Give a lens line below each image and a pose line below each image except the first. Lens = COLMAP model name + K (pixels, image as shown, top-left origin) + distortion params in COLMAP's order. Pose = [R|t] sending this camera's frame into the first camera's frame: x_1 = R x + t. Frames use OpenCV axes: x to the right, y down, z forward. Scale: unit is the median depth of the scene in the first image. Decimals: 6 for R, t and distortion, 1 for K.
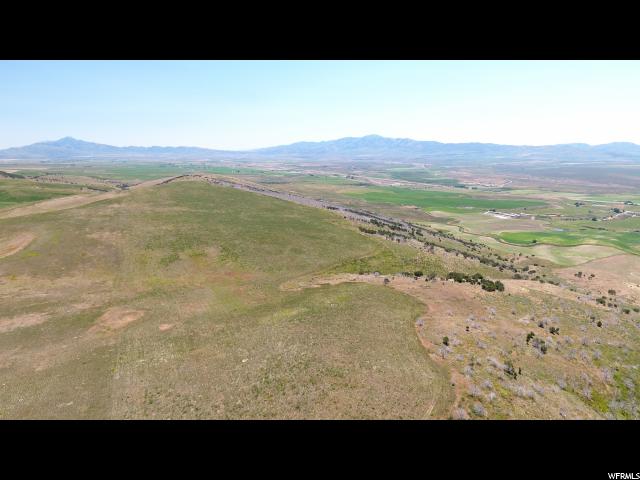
lens RADIAL K [[377.4, 0, 326.5], [0, 377.4, 237.5], [0, 0, 1]] dist [0.001646, -0.004043]
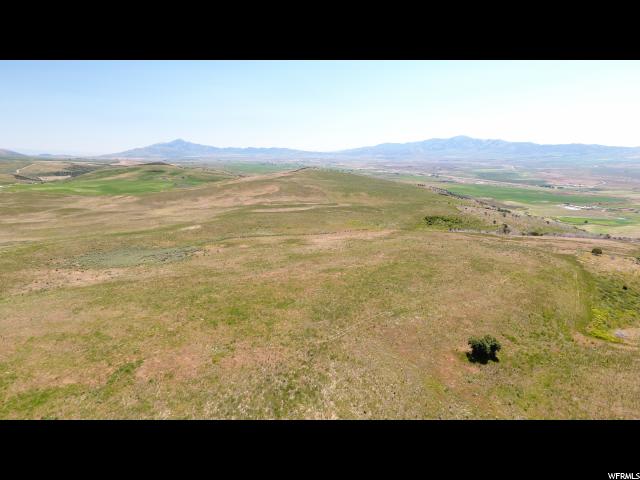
lens RADIAL K [[377.4, 0, 326.5], [0, 377.4, 237.5], [0, 0, 1]] dist [0.001646, -0.004043]
pose [[0.976959, 0.050535, -0.207360, -0.001638], [-0.051290, 0.998682, 0.001740, 0.007552], [0.207175, 0.008935, 0.978263, -0.028331]]
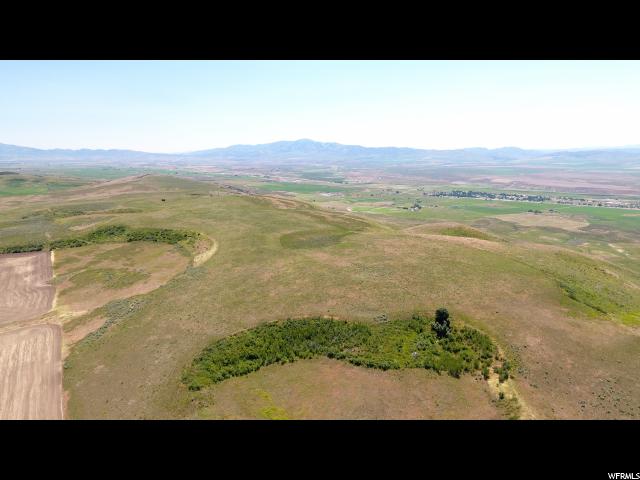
lens RADIAL K [[377.4, 0, 326.5], [0, 377.4, 237.5], [0, 0, 1]] dist [0.001646, -0.004043]
pose [[0.988166, -0.032768, 0.149846, 0.019615], [0.033540, 0.999434, -0.002630, 0.018044], [-0.149675, 0.007624, 0.988706, -0.095529]]
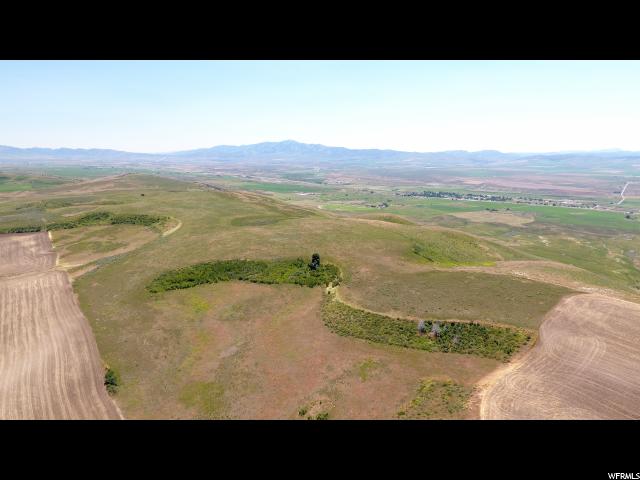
lens RADIAL K [[377.4, 0, 326.5], [0, 377.4, 237.5], [0, 0, 1]] dist [0.001646, -0.004043]
pose [[0.981747, -0.031423, 0.187577, 0.023110], [0.032952, 0.999444, -0.005038, 0.020513], [-0.187314, 0.011127, 0.982237, -0.106553]]
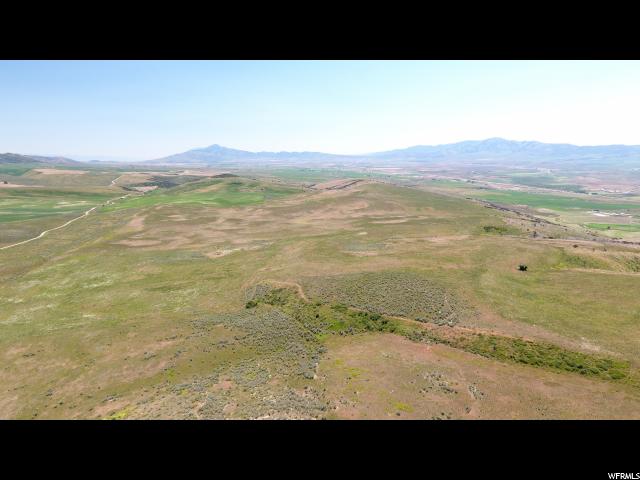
lens RADIAL K [[377.4, 0, 326.5], [0, 377.4, 237.5], [0, 0, 1]] dist [0.001646, -0.004043]
pose [[0.958196, 0.054232, -0.280925, -0.006577], [-0.056543, 0.998400, -0.000124, 0.008182], [0.280468, 0.016003, 0.959730, -0.052926]]
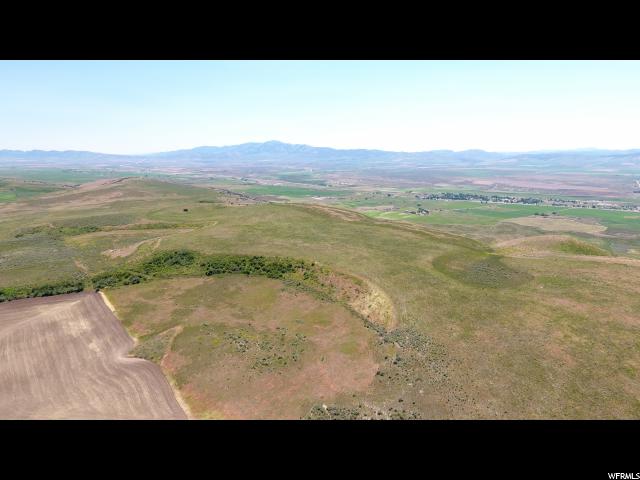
lens RADIAL K [[377.4, 0, 326.5], [0, 377.4, 237.5], [0, 0, 1]] dist [0.001646, -0.004043]
pose [[0.970868, -0.048009, 0.234757, 0.007472], [0.050355, 0.998723, -0.004006, 0.015447], [-0.234265, 0.015711, 0.972046, -0.083757]]
